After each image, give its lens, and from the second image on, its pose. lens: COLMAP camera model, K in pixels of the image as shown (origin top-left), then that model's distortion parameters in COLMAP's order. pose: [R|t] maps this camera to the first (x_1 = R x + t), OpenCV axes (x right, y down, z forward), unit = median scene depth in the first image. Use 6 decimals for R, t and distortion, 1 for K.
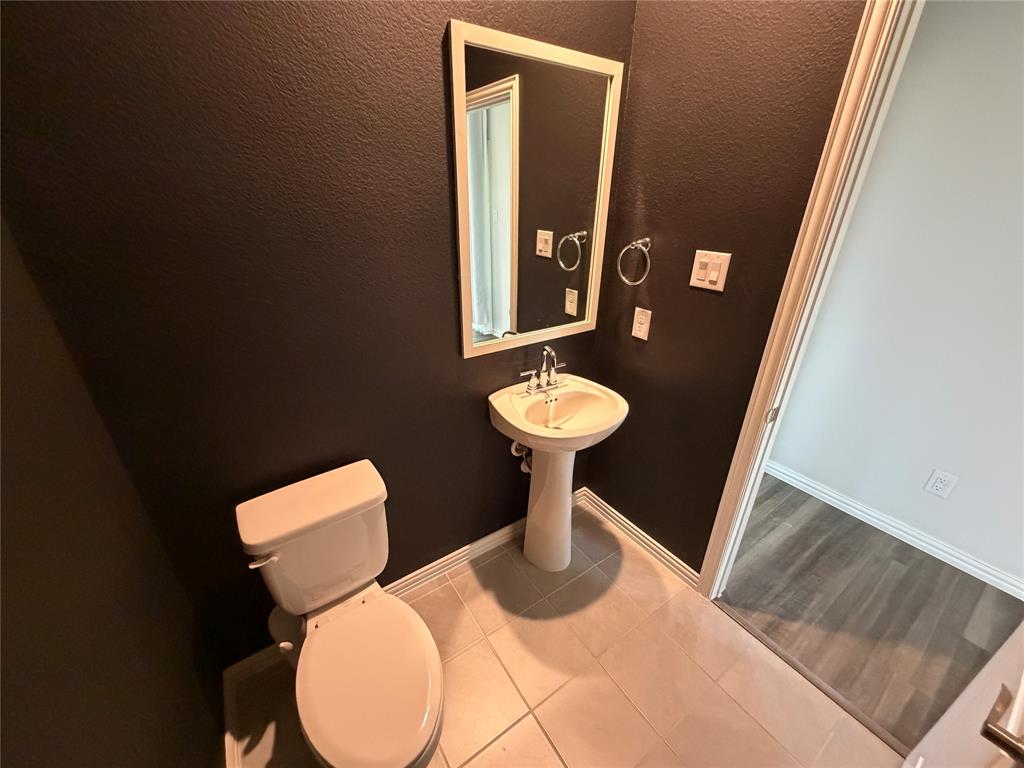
lens RADIAL K [[407.0, 0, 509.7], [0, 407.0, 384.1], [0, 0, 1]] dist [-0.000538, 0.000071]
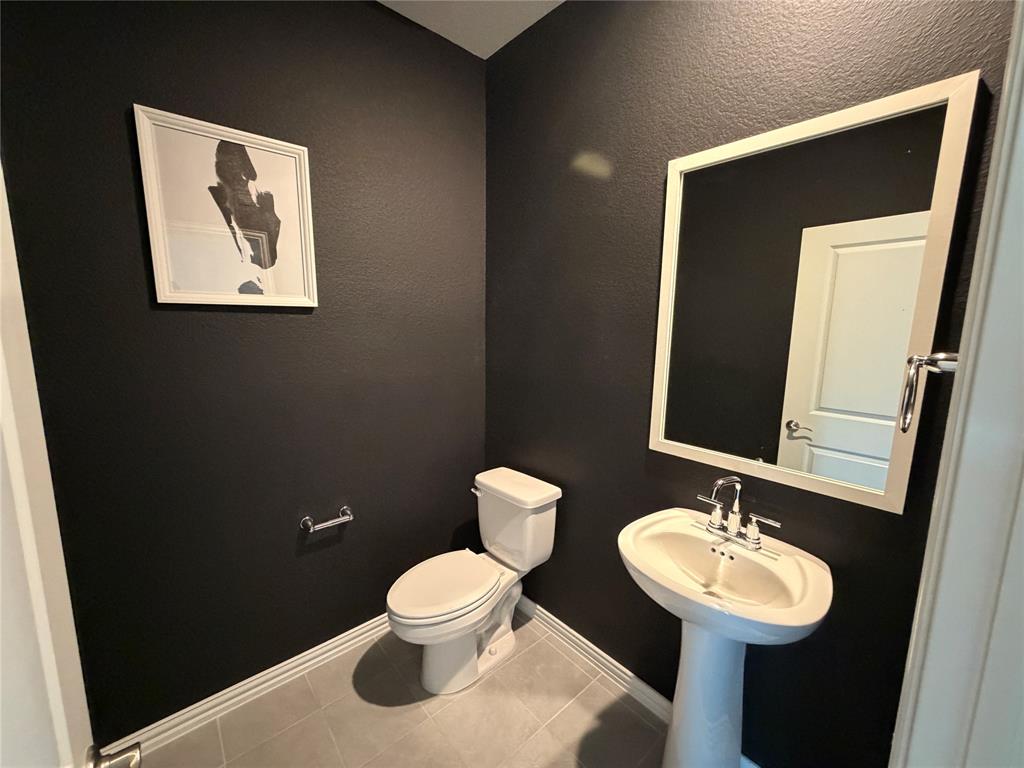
lens RADIAL K [[407.0, 0, 509.7], [0, 407.0, 385.6], [0, 0, 1]] dist [-0.000538, 0.000071]
pose [[0.121734, 0.140742, -0.982534, 0.706332], [-0.439158, 0.895370, 0.073846, -0.110118], [0.890124, 0.422498, 0.170805, 0.416639]]
